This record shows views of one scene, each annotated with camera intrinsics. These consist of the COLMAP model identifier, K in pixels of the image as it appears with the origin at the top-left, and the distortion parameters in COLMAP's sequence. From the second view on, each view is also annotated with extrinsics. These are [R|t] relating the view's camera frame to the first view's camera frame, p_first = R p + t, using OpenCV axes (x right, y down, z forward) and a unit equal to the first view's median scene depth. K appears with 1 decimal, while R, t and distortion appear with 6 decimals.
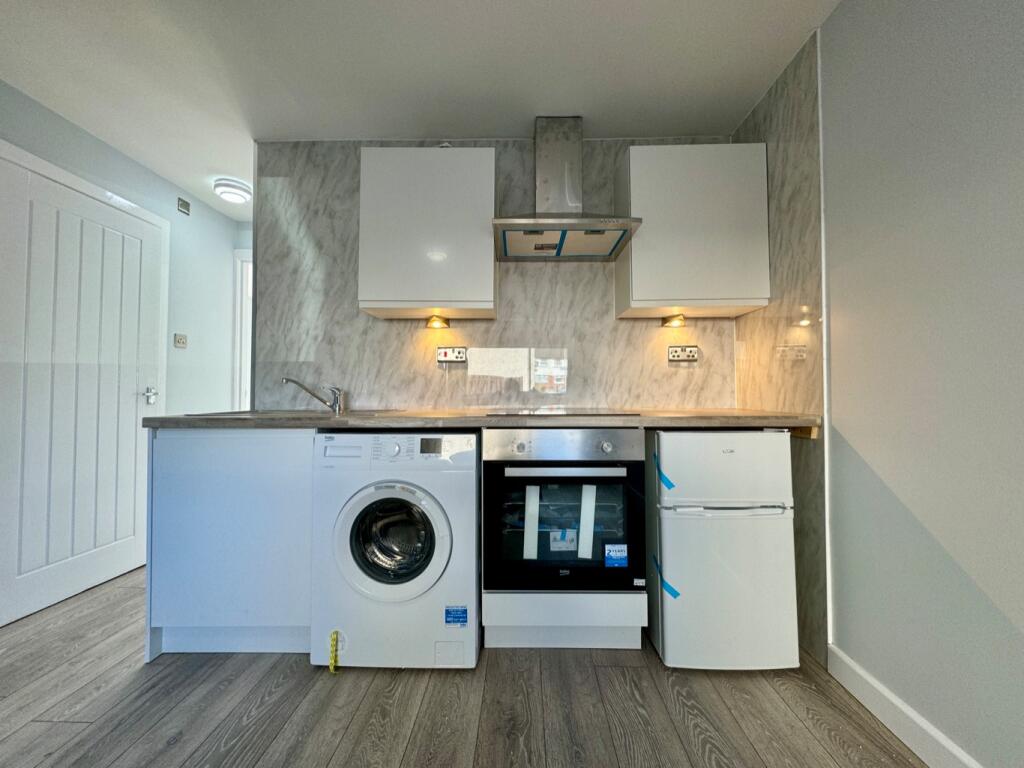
lens RADIAL K [[412.5, 0, 515.3], [0, 412.5, 380.3], [0, 0, 1]] dist [-0.001588, -0.000053]
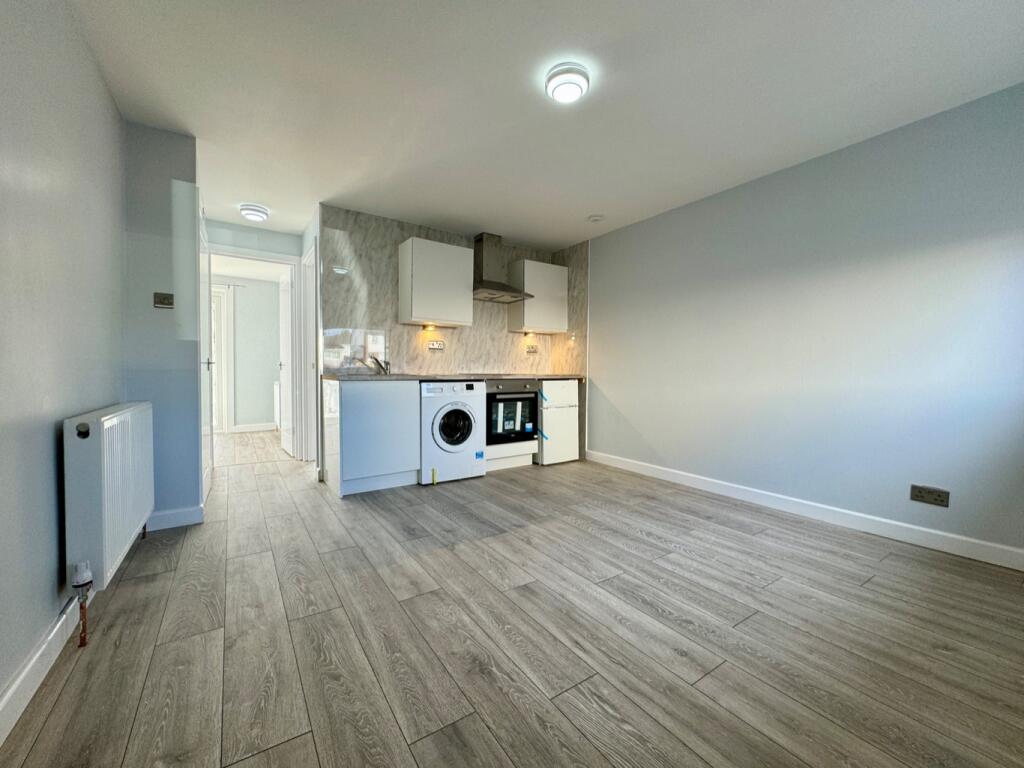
lens RADIAL K [[412.5, 0, 515.3], [0, 412.5, 380.3], [0, 0, 1]] dist [-0.001588, -0.000053]
pose [[0.807568, -0.007082, 0.589732, -1.317505], [-0.025384, 0.998584, 0.046753, 0.002779], [-0.589228, -0.052726, 0.806245, -1.012285]]
